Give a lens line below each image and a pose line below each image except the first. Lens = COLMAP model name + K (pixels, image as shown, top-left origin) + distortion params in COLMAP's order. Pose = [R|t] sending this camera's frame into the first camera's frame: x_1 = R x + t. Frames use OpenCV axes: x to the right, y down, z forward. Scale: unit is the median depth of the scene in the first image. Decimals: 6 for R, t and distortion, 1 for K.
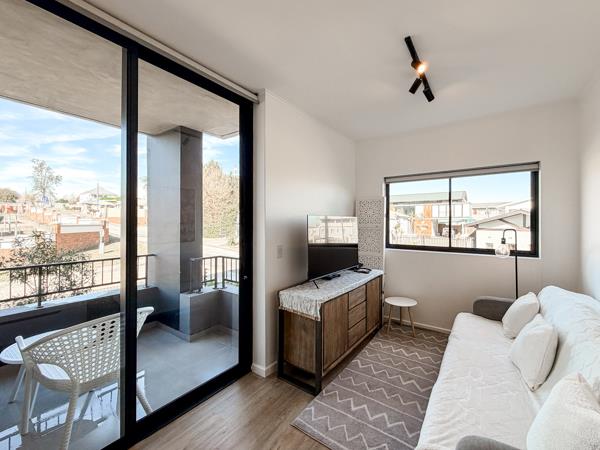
lens RADIAL K [[253.0, 0, 302.0], [0, 253.0, 224.0], [0, 0, 1]] dist [0.003621, 0.001133]
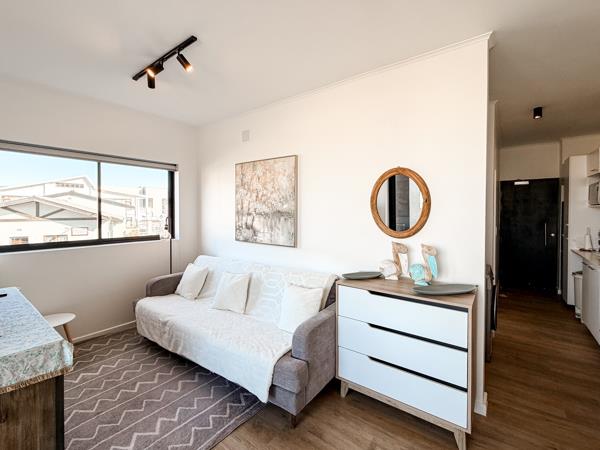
lens RADIAL K [[268.8, 0, 304.9], [0, 268.8, 217.9], [0, 0, 1]] dist [0.000133, -0.000658]
pose [[0.028049, -0.026693, 0.999250, -0.361306], [0.007705, 0.999619, 0.026487, -0.003598], [-0.999577, 0.006957, 0.028244, 0.257632]]
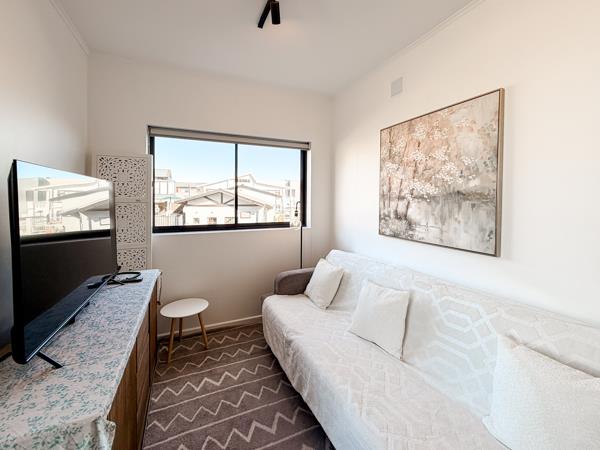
lens RADIAL K [[253.0, 0, 303.9], [0, 253.0, 204.6], [0, 0, 1]] dist [0.003621, 0.001133]
pose [[0.487345, -0.014760, 0.873085, -0.060258], [0.003635, 0.999883, 0.014874, 0.013813], [-0.873202, -0.004075, 0.487342, 0.393244]]
